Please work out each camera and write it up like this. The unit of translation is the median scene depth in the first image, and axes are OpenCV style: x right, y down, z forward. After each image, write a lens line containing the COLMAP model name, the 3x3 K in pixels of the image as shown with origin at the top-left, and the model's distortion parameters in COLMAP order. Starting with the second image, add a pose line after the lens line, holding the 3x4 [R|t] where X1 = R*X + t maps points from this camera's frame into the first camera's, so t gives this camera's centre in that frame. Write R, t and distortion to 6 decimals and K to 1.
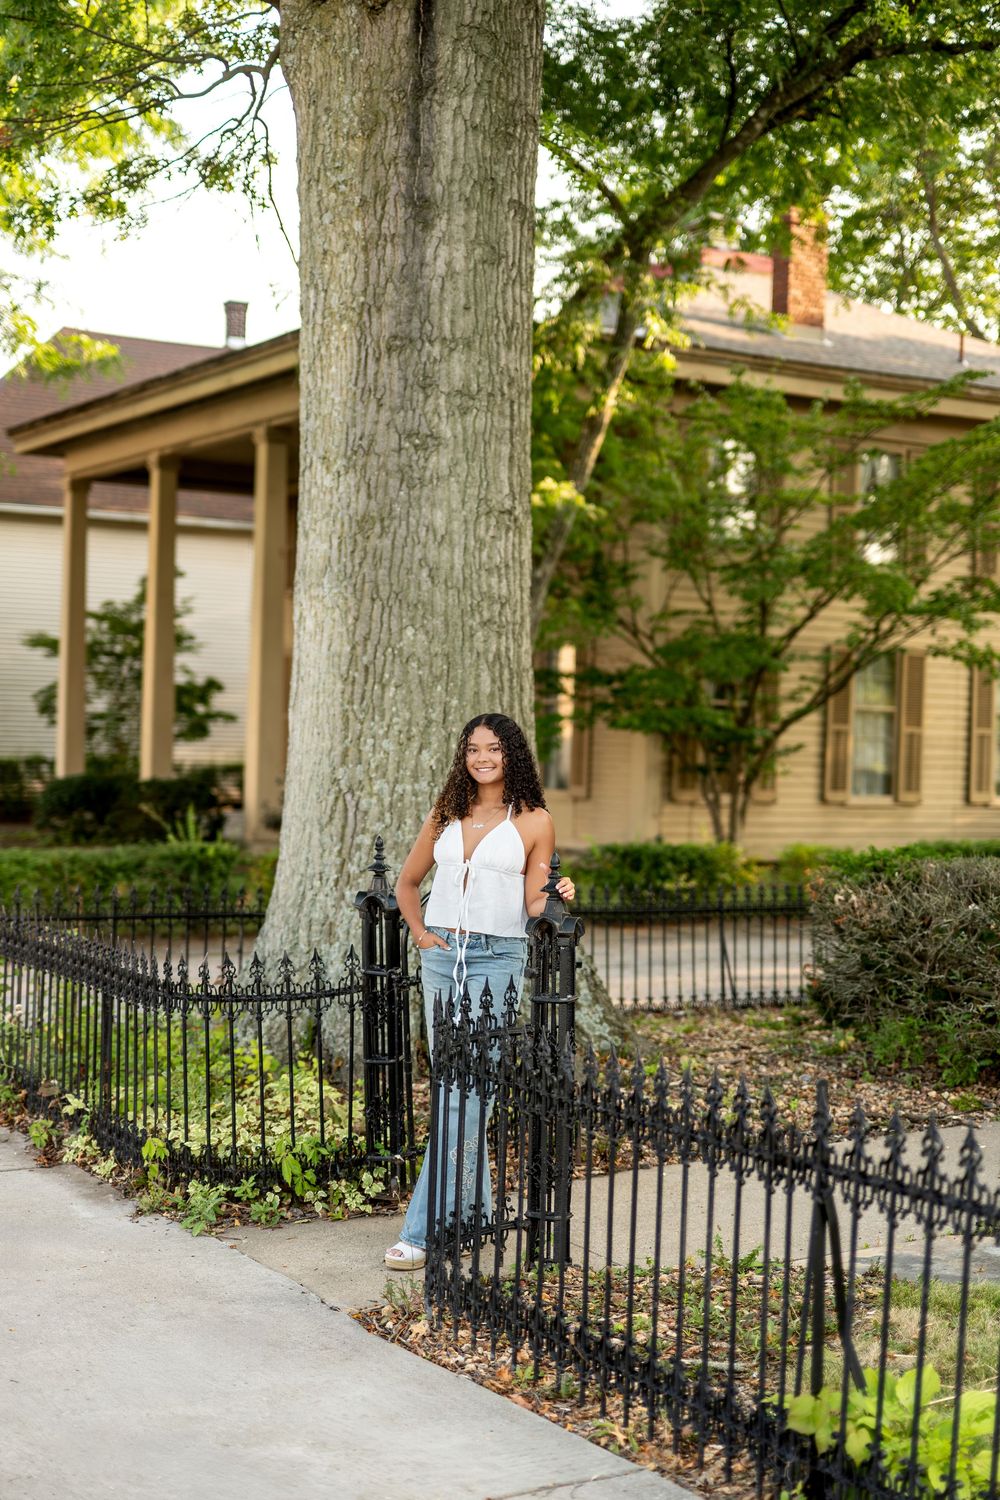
lens RADIAL K [[2124.9, 0, 500.0], [0, 2124.9, 750.0], [0, 0, 1]] dist [0.002690, 0.019762]
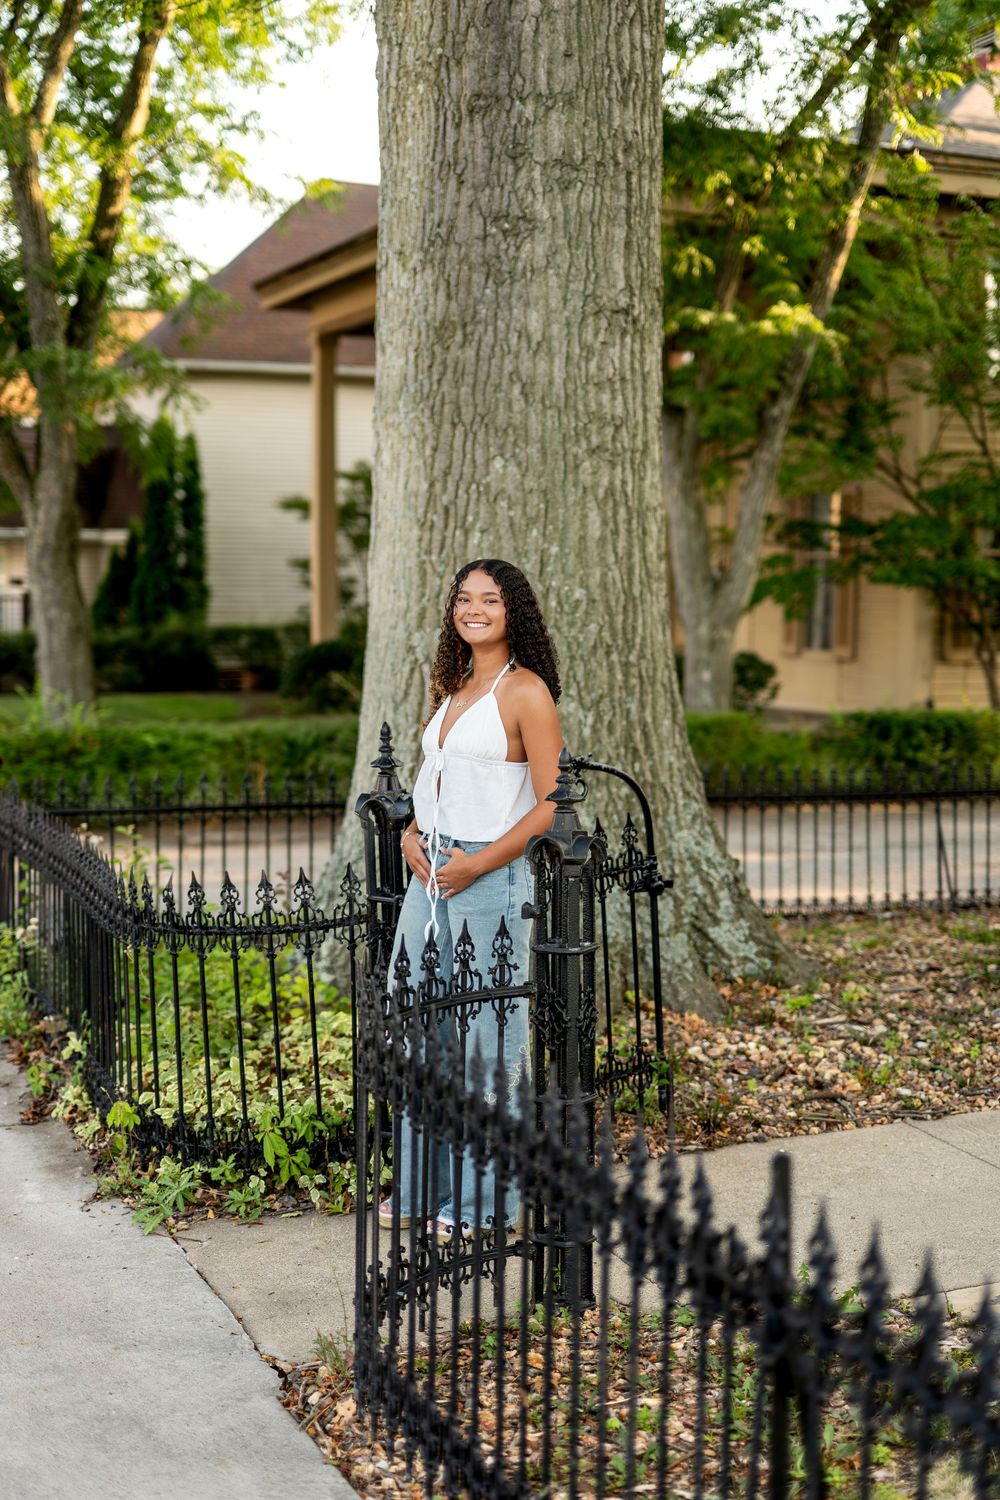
lens RADIAL K [[2124.9, 0, 500.0], [0, 2124.9, 750.0], [0, 0, 1]] dist [0.002690, 0.019762]
pose [[0.989378, -0.006038, -0.145239, 0.074264], [0.015460, 0.997841, 0.063827, 0.001728], [0.144540, -0.065395, 0.987336, 0.190074]]
